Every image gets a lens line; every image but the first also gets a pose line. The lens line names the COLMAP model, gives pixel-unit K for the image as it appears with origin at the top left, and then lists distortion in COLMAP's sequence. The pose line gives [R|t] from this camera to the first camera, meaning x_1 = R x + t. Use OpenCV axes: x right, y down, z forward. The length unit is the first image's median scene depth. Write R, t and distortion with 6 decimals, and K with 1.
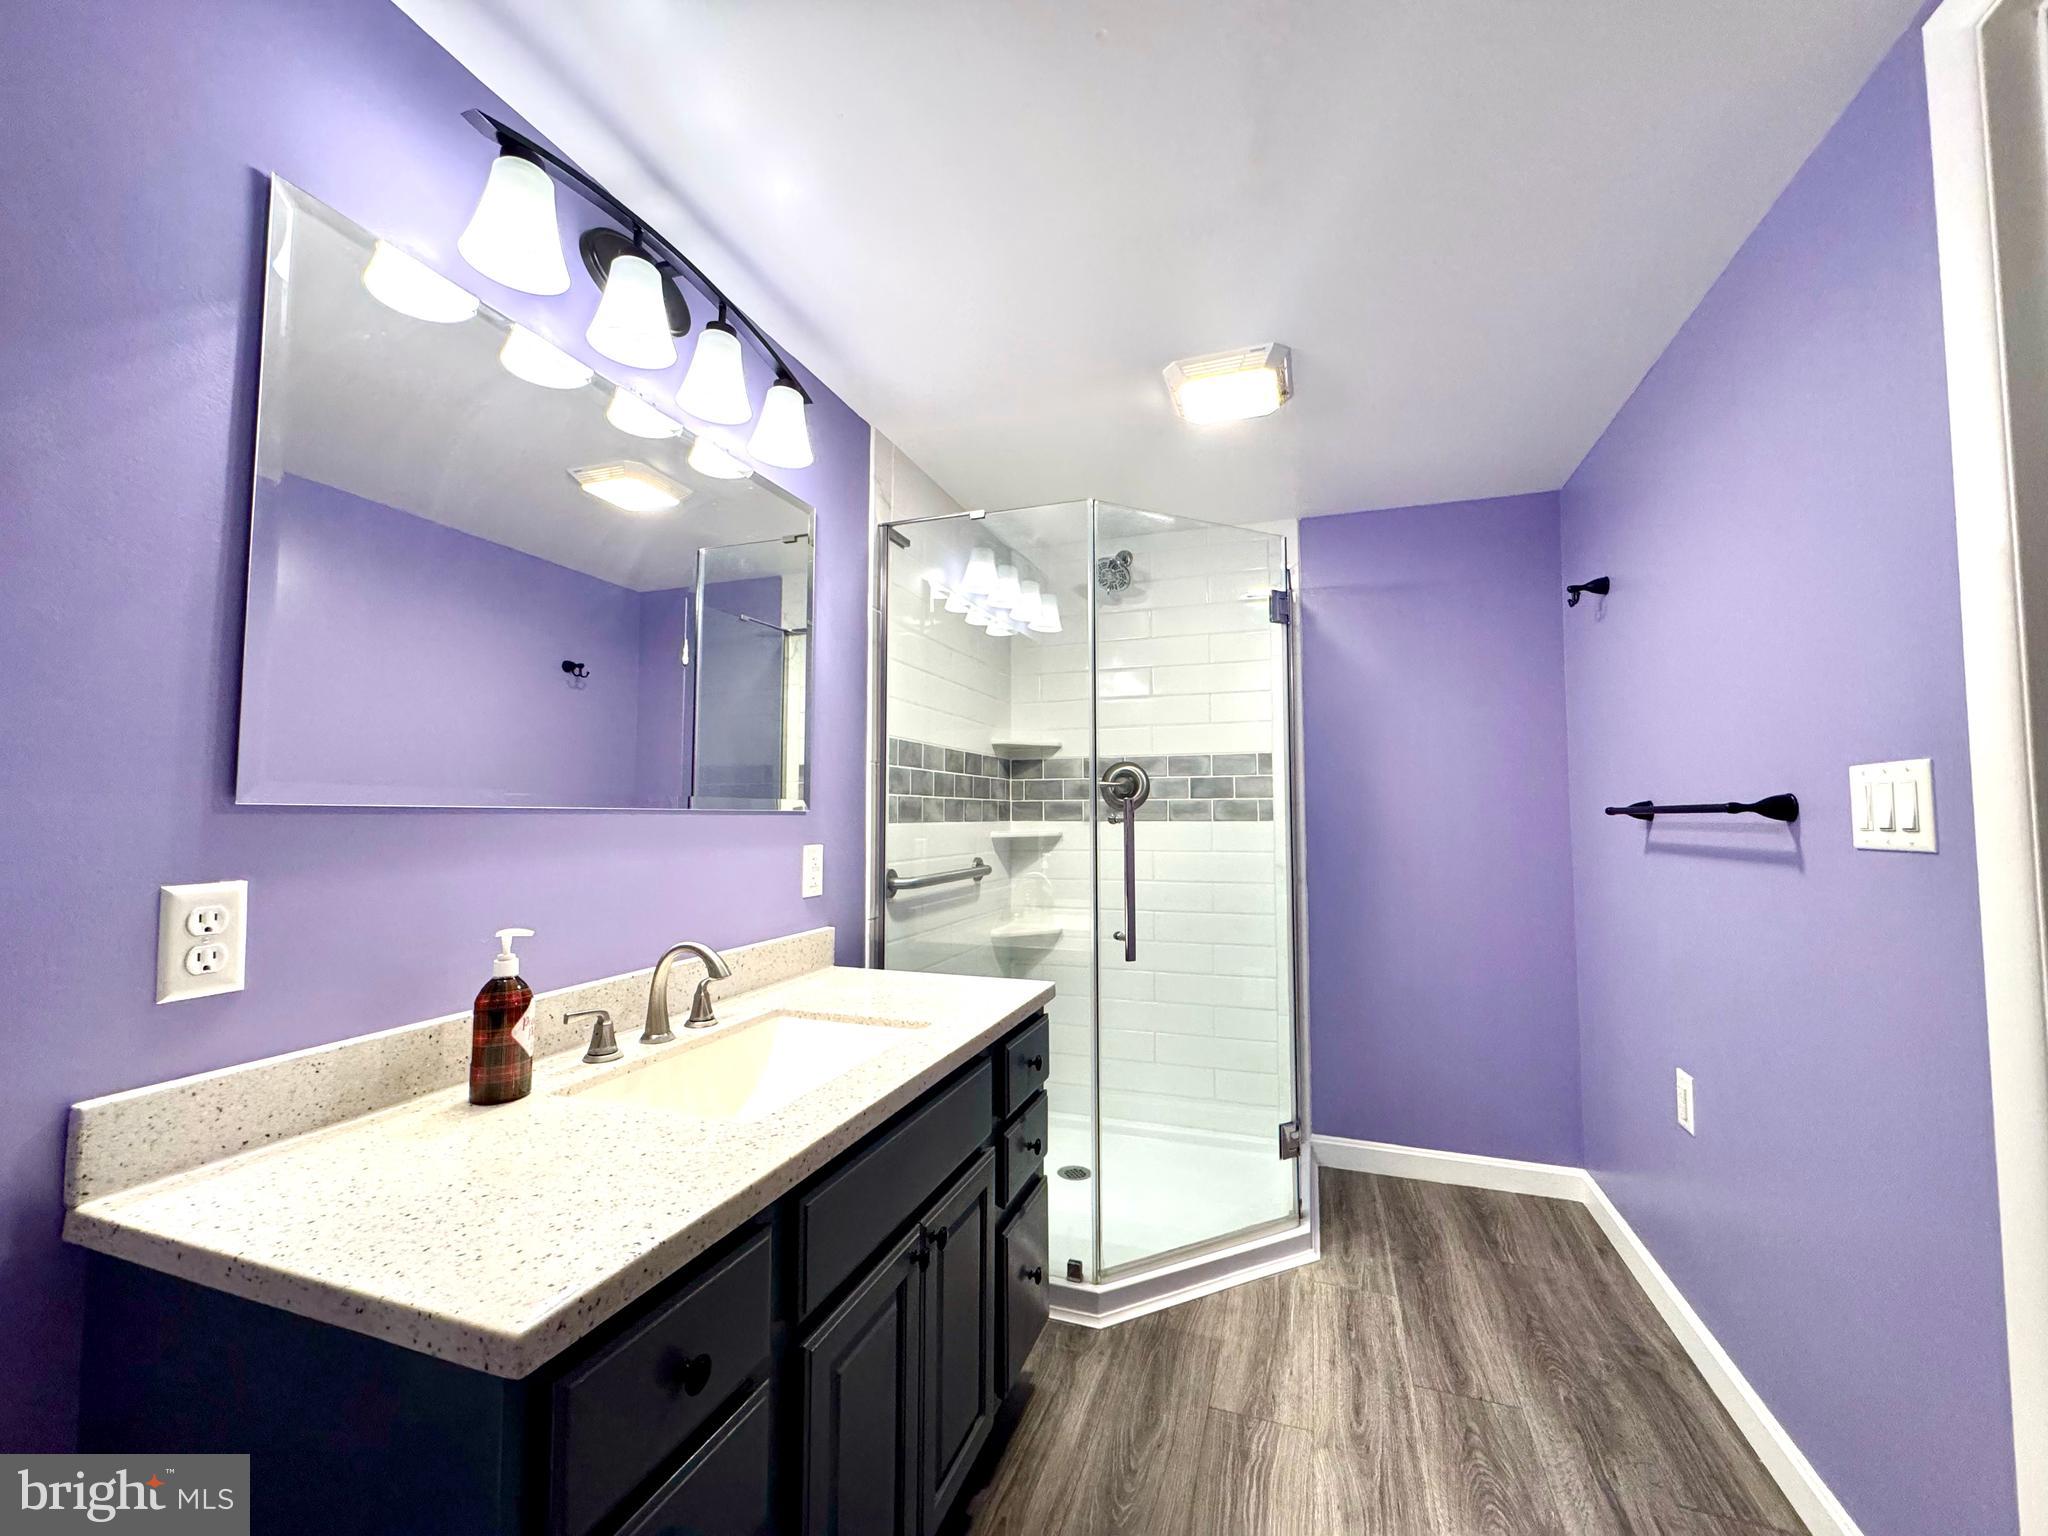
lens RADIAL K [[820.1, 0, 1024.0], [0, 820.1, 768.0], [0, 0, 1]] dist [-0.002243, 0.000057]
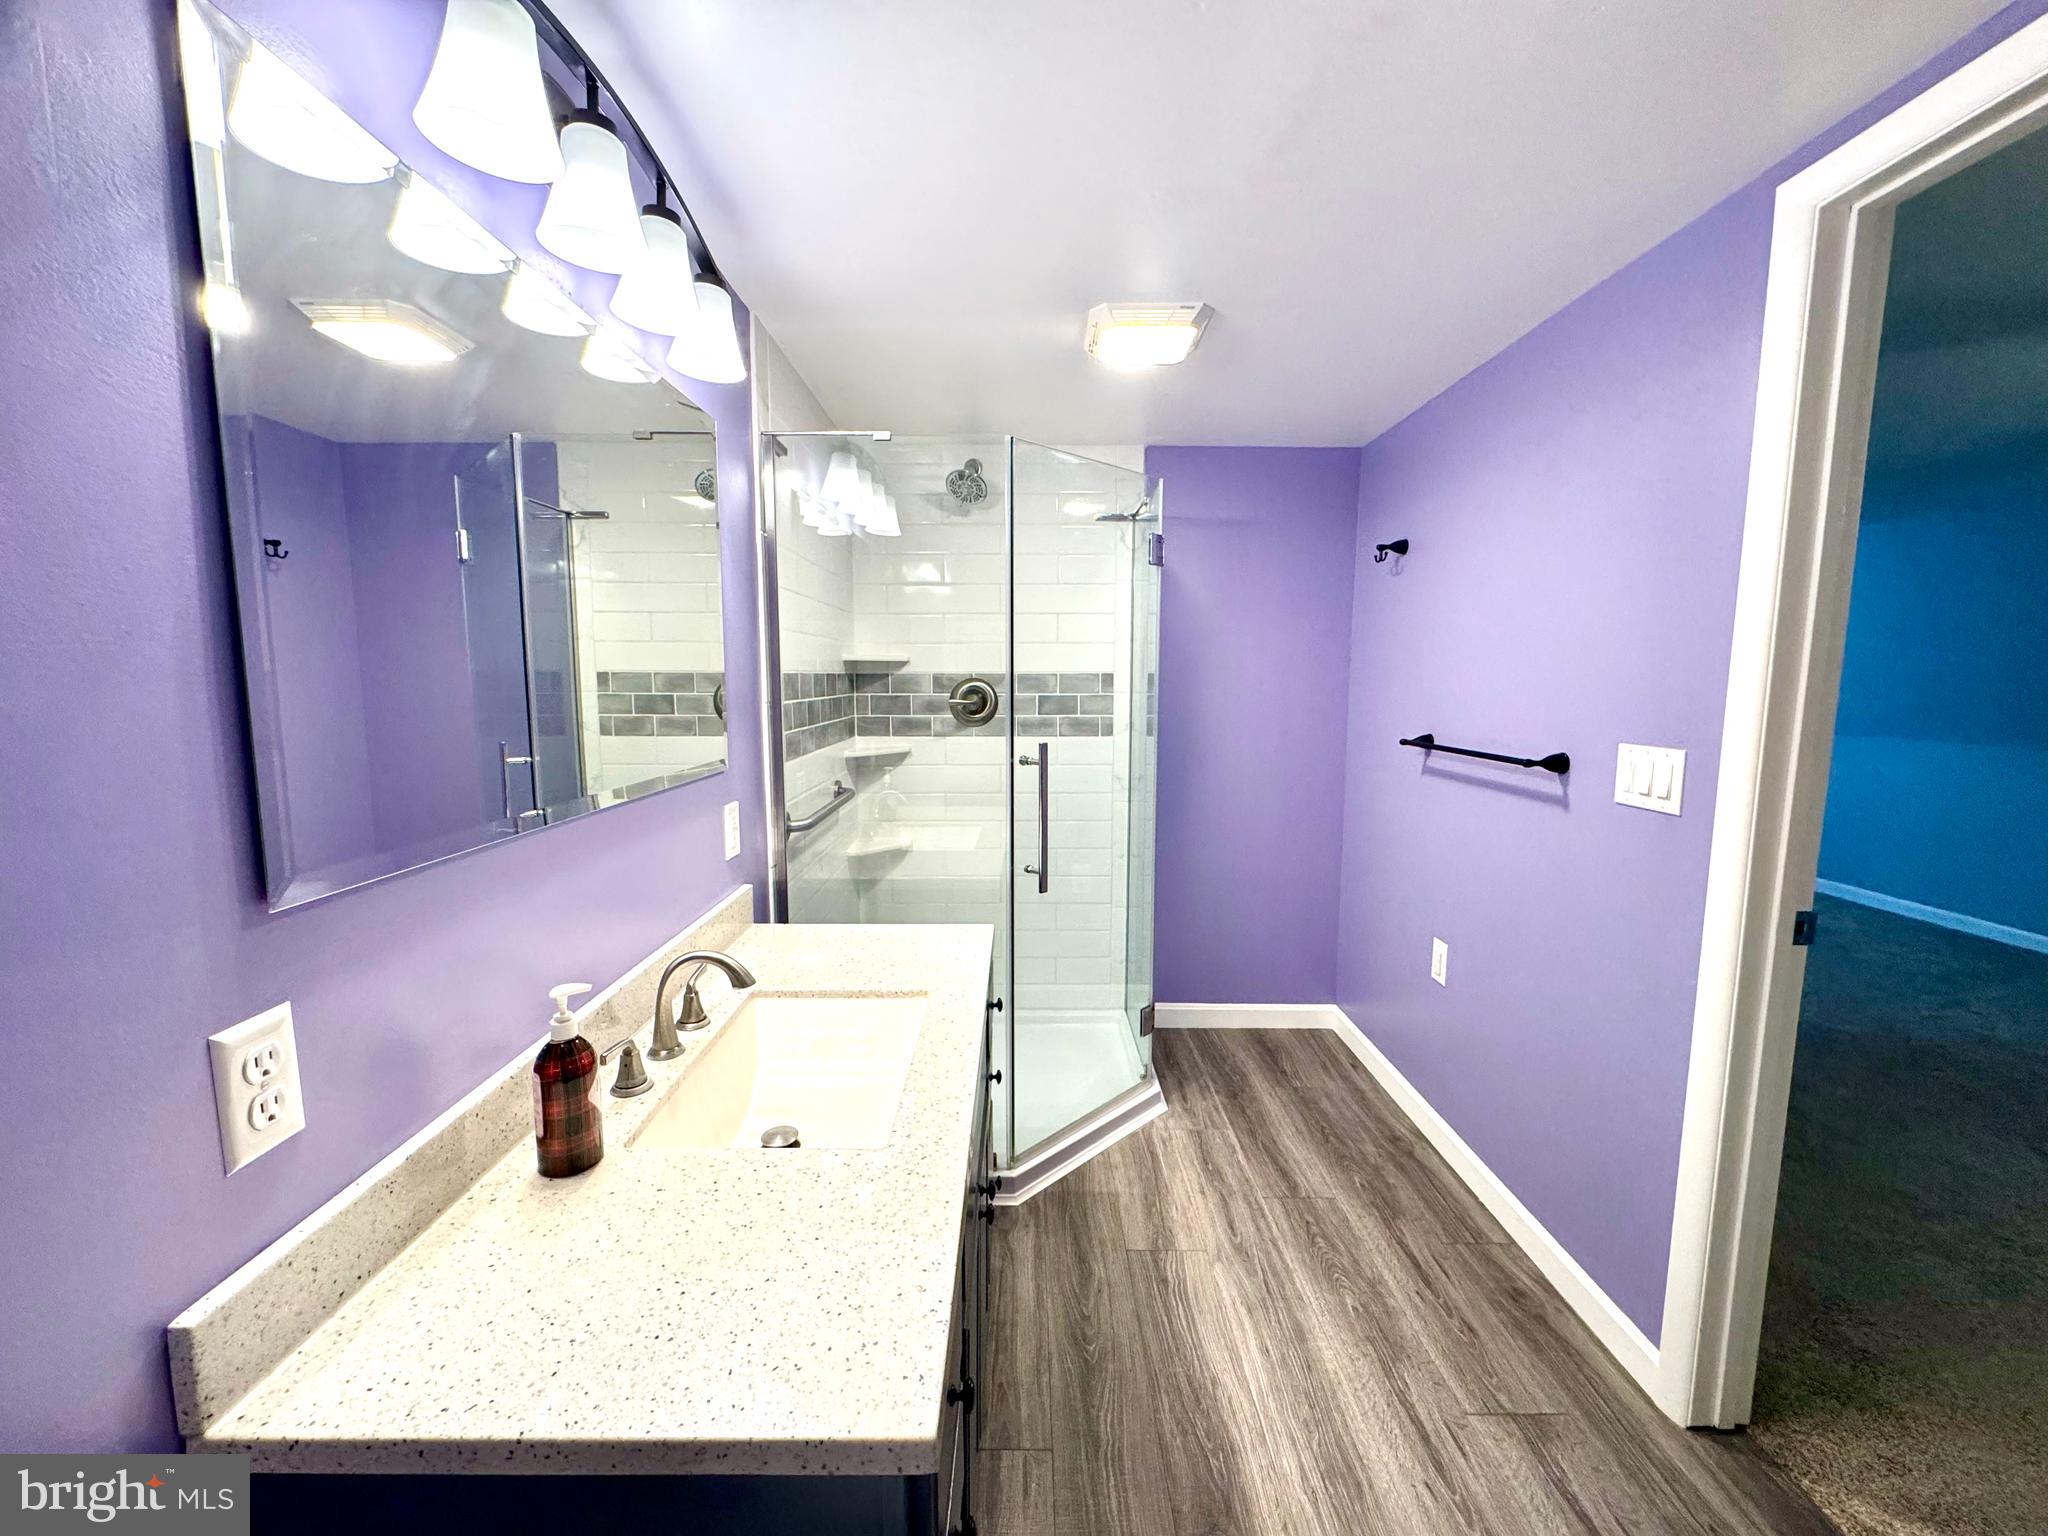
lens RADIAL K [[820.1, 0, 1024.0], [0, 820.1, 768.0], [0, 0, 1]] dist [-0.002243, 0.000057]
pose [[0.943301, -0.035814, 0.330001, -0.247612], [-0.021175, 0.985645, 0.167497, -0.108546], [-0.331263, -0.164988, 0.929002, 0.029710]]
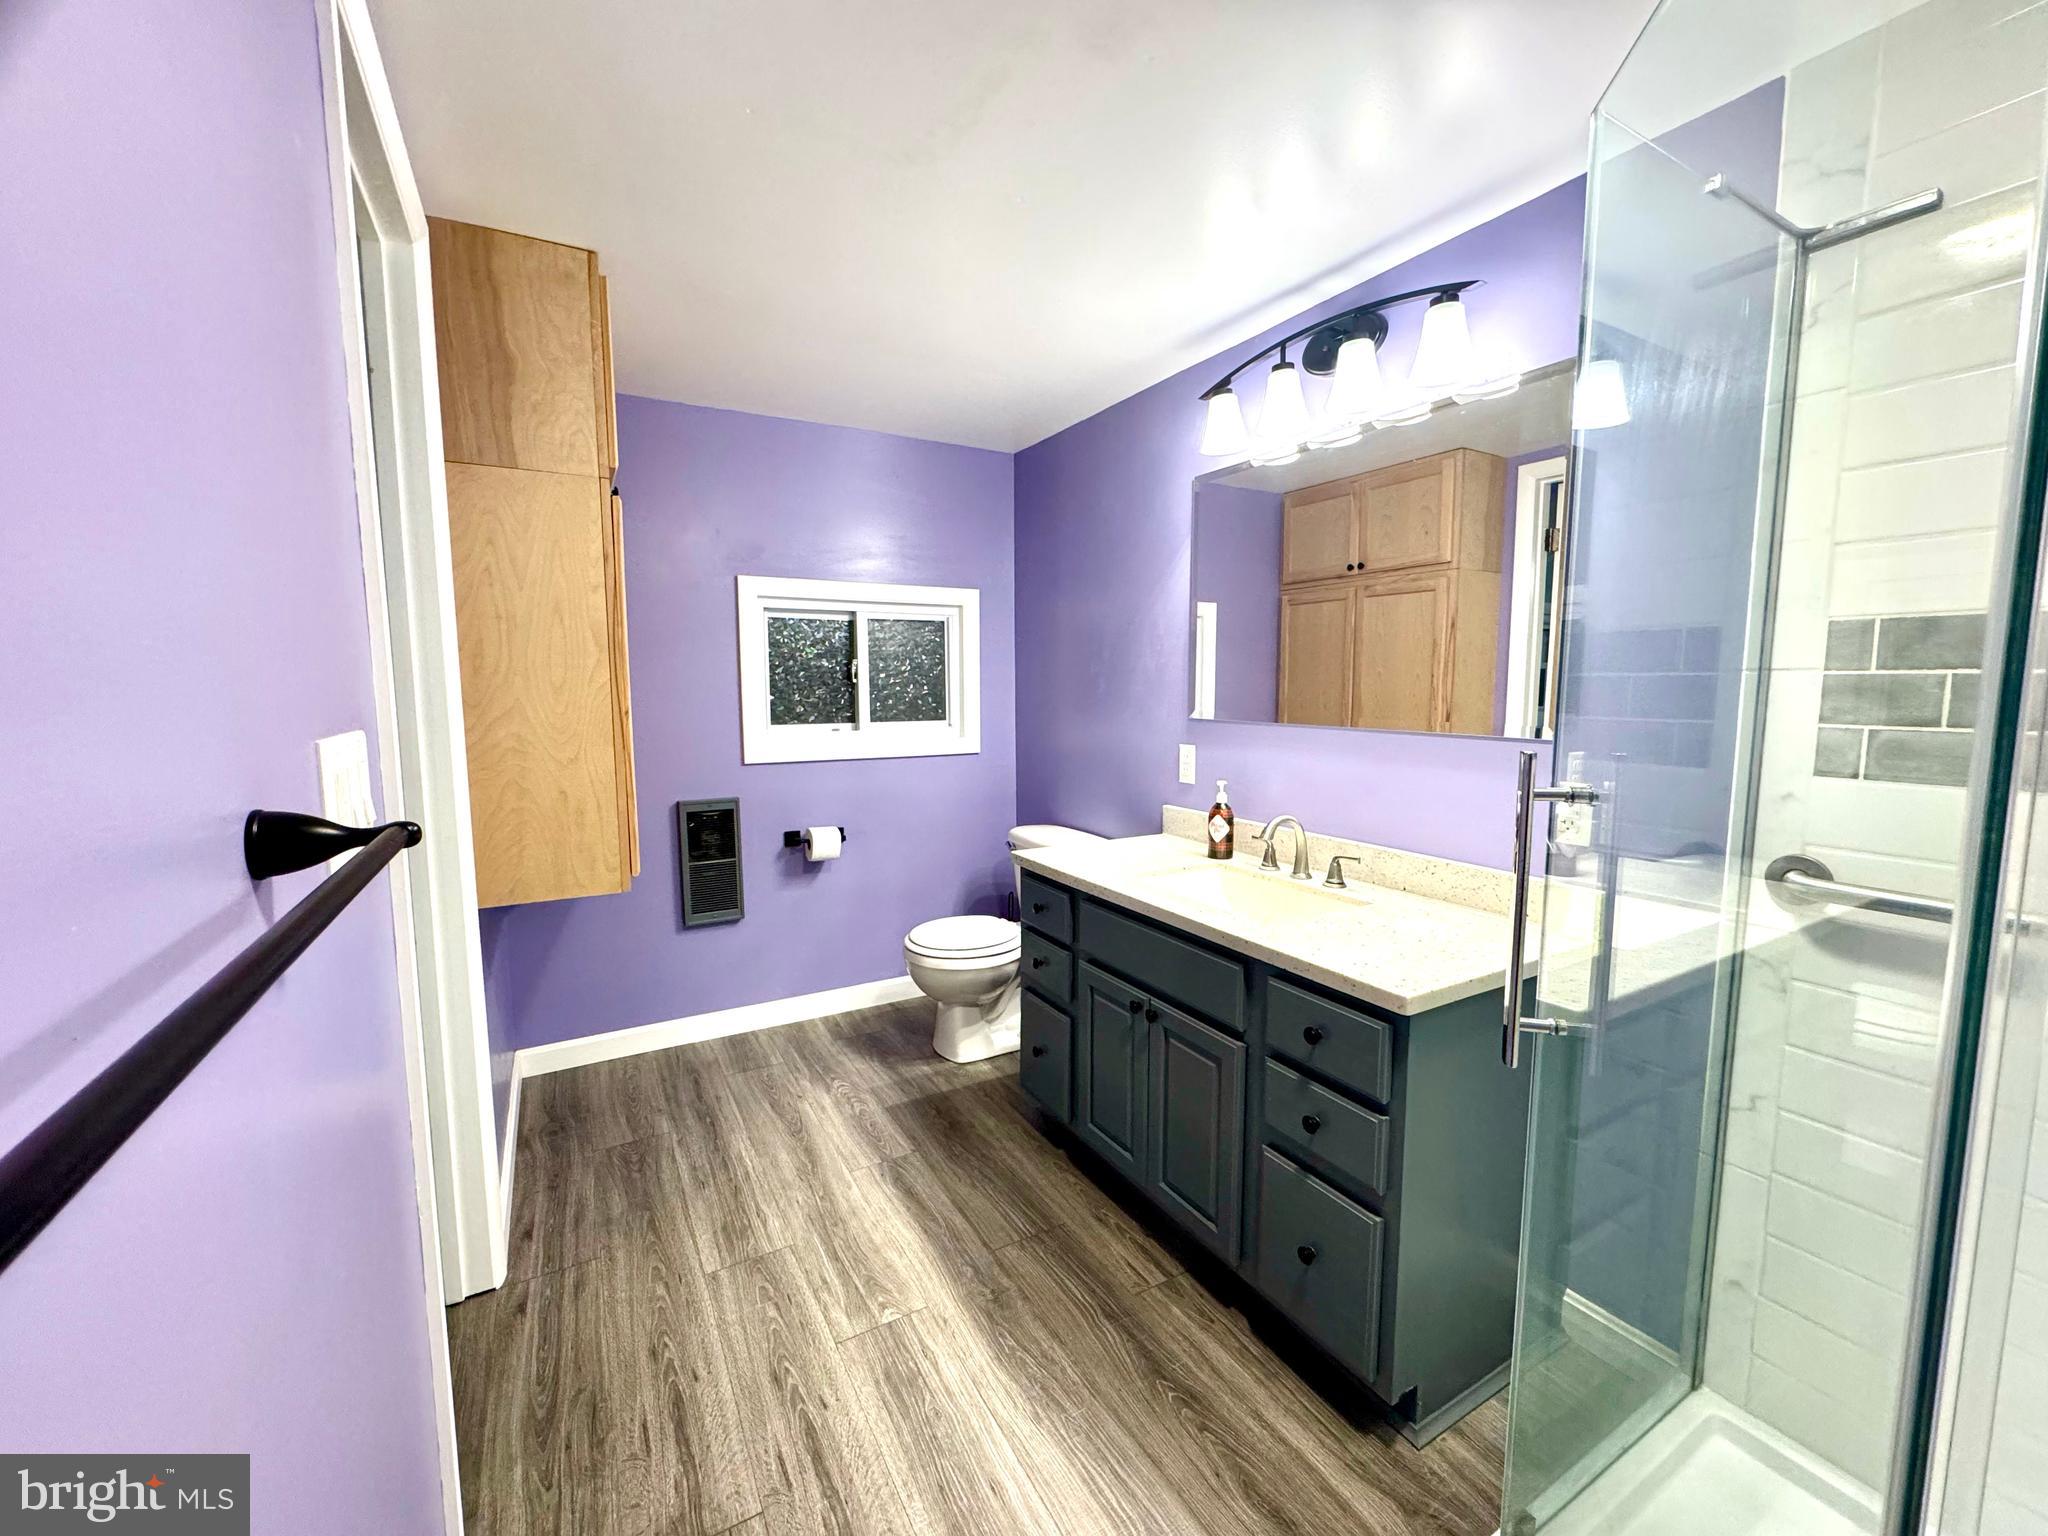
lens RADIAL K [[820.1, 0, 1024.0], [0, 820.1, 768.0], [0, 0, 1]] dist [-0.002243, 0.000057]
pose [[-0.657527, 0.080360, -0.749134, 0.712441], [0.042962, 0.996677, 0.069206, -0.000472], [0.752206, 0.013321, -0.658794, 1.117746]]
